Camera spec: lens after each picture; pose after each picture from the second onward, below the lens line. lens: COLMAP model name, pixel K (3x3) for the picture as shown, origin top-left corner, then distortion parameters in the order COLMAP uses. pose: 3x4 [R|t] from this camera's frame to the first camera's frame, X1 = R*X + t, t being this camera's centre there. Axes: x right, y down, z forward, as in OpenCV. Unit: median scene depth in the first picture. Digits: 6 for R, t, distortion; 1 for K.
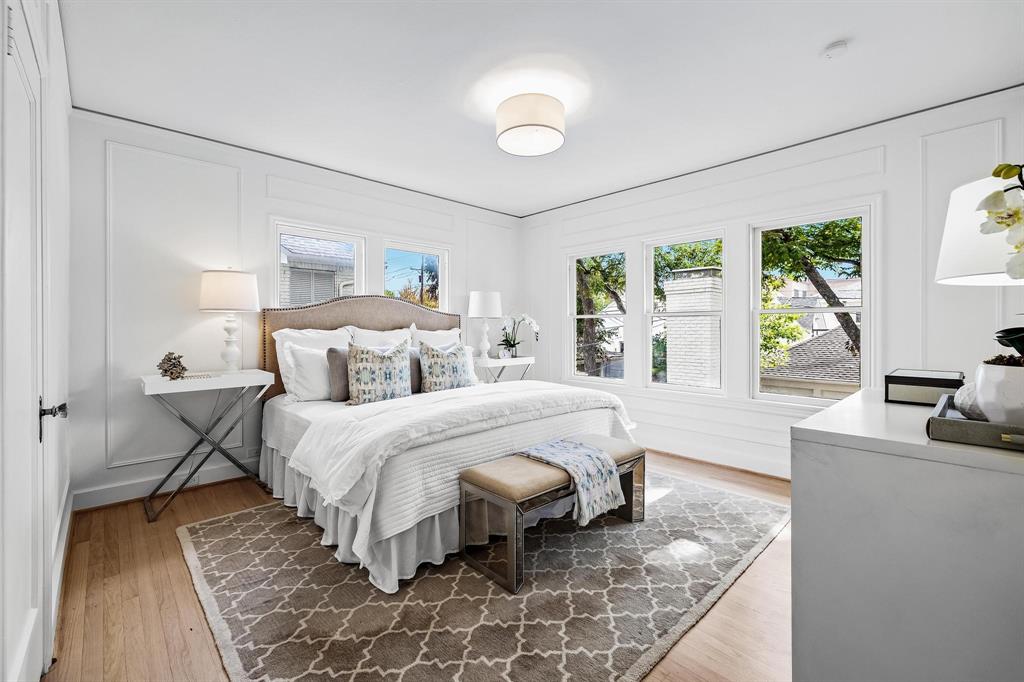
lens RADIAL K [[434.6, 0, 511.6], [0, 434.6, 331.2], [0, 0, 1]] dist [-0.007255, 0.000601]
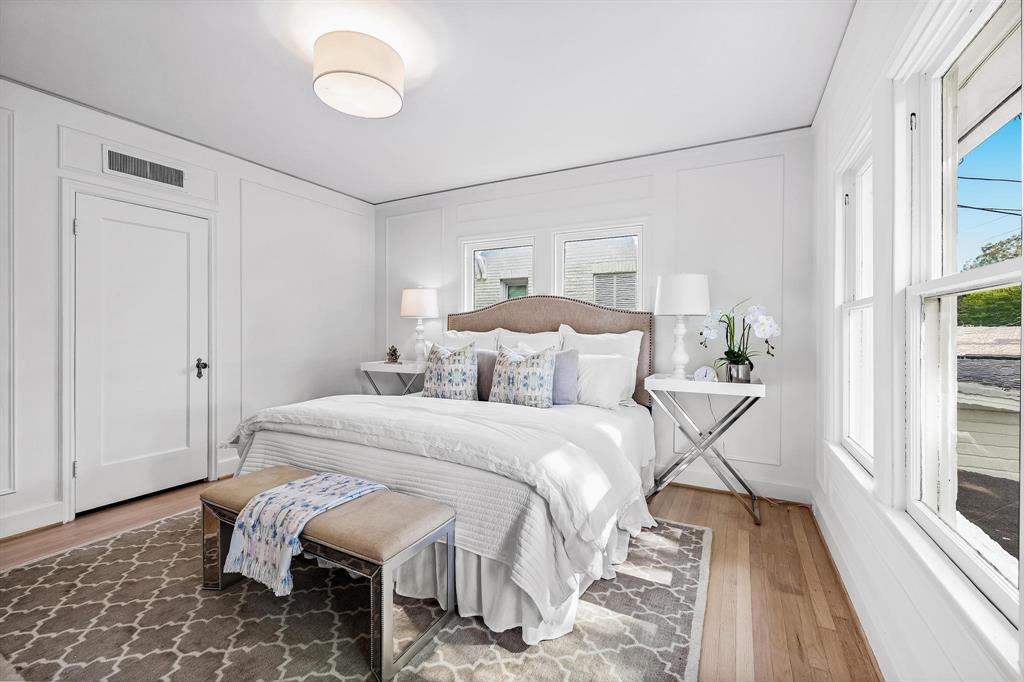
lens RADIAL K [[434.6, 0, 506.5], [0, 434.6, 335.0], [0, 0, 1]] dist [-0.007255, 0.000601]
pose [[0.318214, 0.012924, -0.947931, 0.687893], [-0.010518, 0.999894, 0.010102, -0.007605], [0.947961, 0.006755, 0.318316, 0.772607]]
